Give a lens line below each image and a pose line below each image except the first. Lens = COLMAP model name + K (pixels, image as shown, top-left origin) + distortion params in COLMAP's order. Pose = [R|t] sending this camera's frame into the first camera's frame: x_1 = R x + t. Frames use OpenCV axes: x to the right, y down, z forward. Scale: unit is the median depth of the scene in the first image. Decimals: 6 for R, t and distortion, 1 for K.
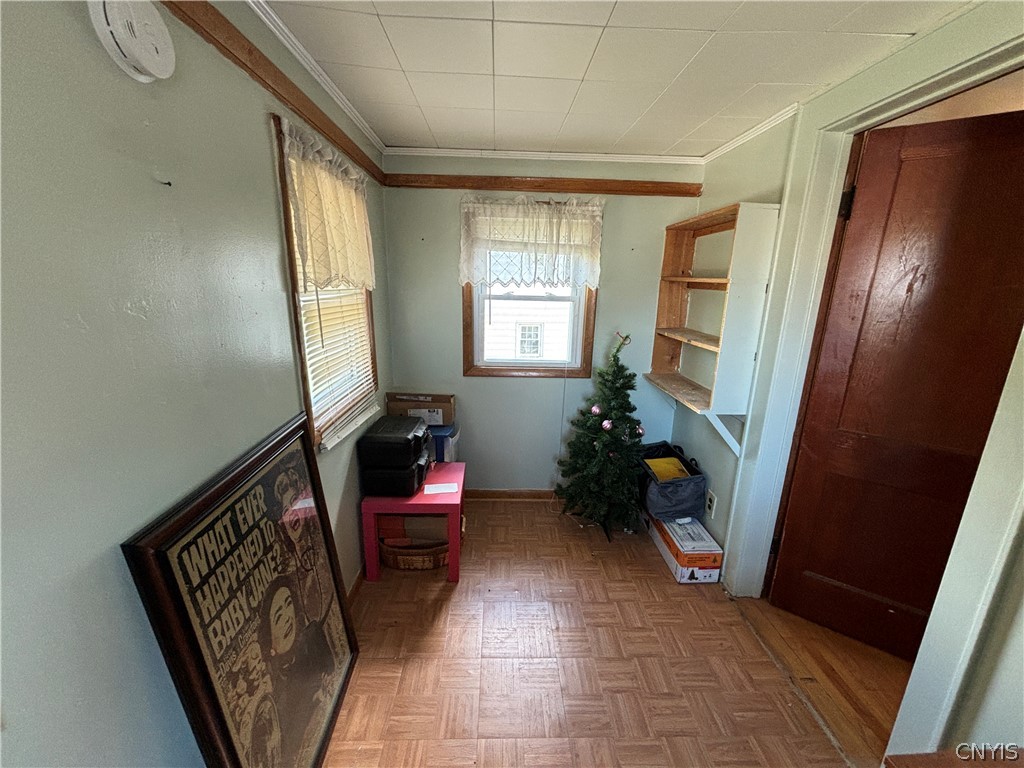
lens RADIAL K [[416.0, 0, 511.5], [0, 416.0, 385.7], [0, 0, 1]] dist [-0.002315, 0.001344]
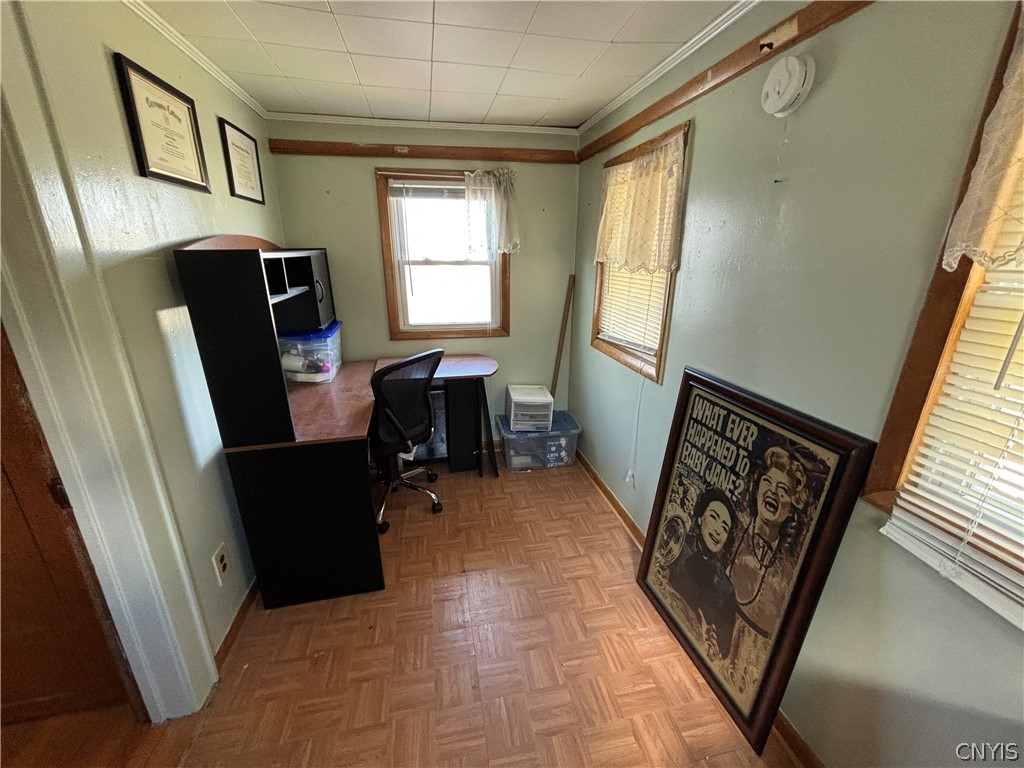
lens RADIAL K [[416.0, 0, 510.6], [0, 416.0, 385.2], [0, 0, 1]] dist [-0.002315, 0.001344]
pose [[-0.985835, 0.028169, -0.165337, 0.135369], [-0.064585, 0.846013, 0.529237, -0.221839], [0.154785, 0.532418, -0.832209, 0.917241]]
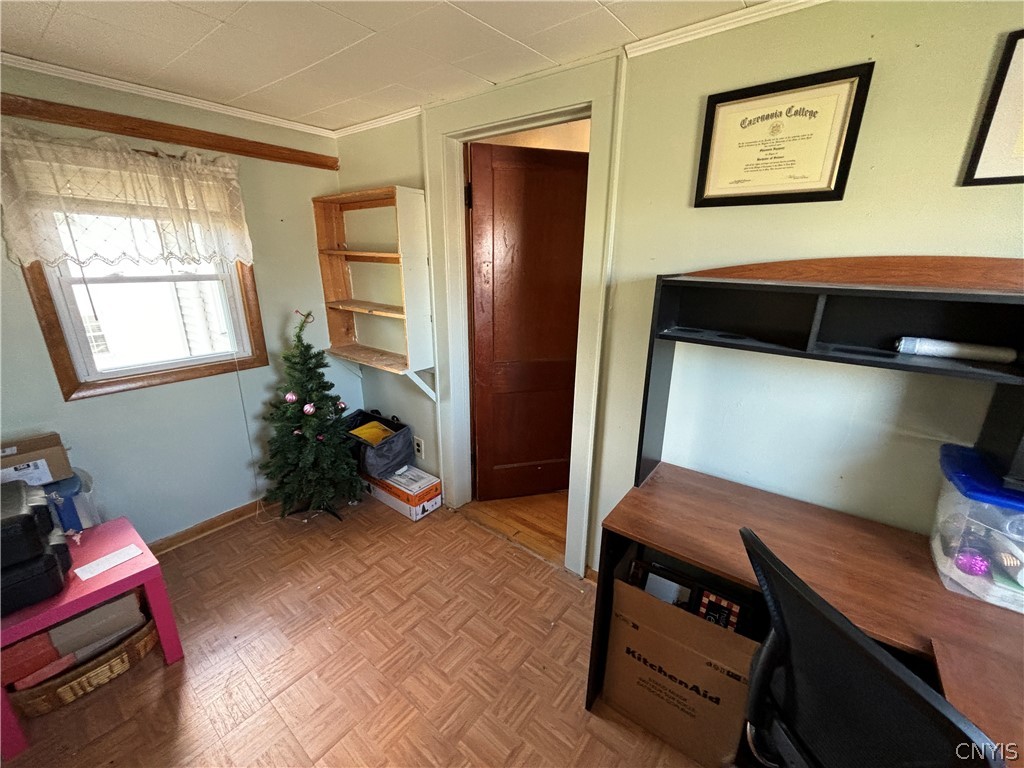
lens RADIAL K [[416.0, 0, 512.4], [0, 416.0, 385.6], [0, 0, 1]] dist [-0.002315, 0.001344]
pose [[0.644752, -0.244667, 0.724177, -0.164861], [0.190777, 0.968916, 0.157500, -0.021213], [-0.740202, 0.036607, 0.671387, 0.009958]]
